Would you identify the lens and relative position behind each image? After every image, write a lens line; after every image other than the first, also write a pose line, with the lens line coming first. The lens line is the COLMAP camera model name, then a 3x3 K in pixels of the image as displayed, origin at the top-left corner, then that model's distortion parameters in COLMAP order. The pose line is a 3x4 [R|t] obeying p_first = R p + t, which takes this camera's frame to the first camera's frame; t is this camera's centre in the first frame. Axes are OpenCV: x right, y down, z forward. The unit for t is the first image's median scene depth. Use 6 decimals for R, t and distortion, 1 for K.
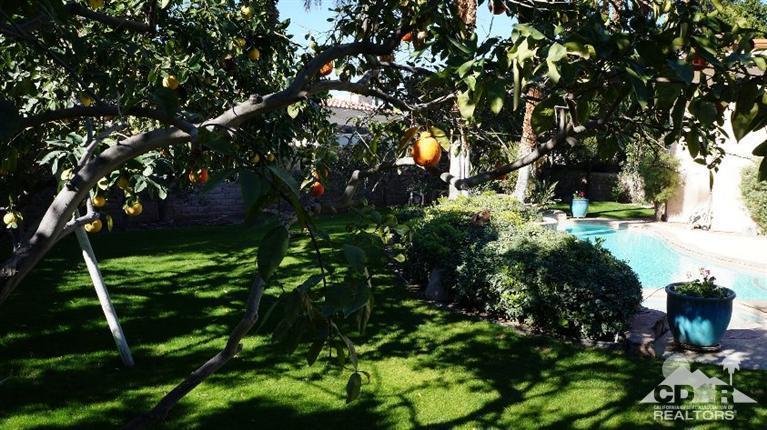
lens RADIAL K [[616.3, 0, 383.5], [0, 616.3, 215.0], [0, 0, 1]] dist [-0.179894, 0.131717]
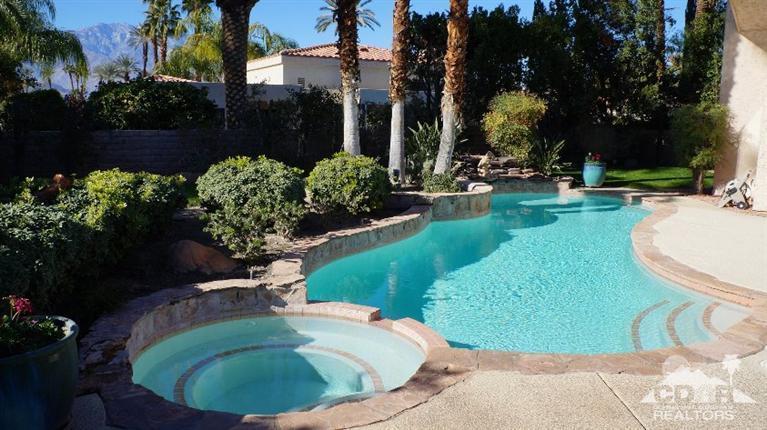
lens RADIAL K [[616.3, 0, 383.5], [0, 616.3, 215.0], [0, 0, 1]] dist [-0.179894, 0.131717]
pose [[0.955409, 0.028617, -0.293896, 1.018193], [-0.010294, 0.997916, 0.063701, -0.021900], [0.295107, -0.057835, 0.953712, 0.598986]]
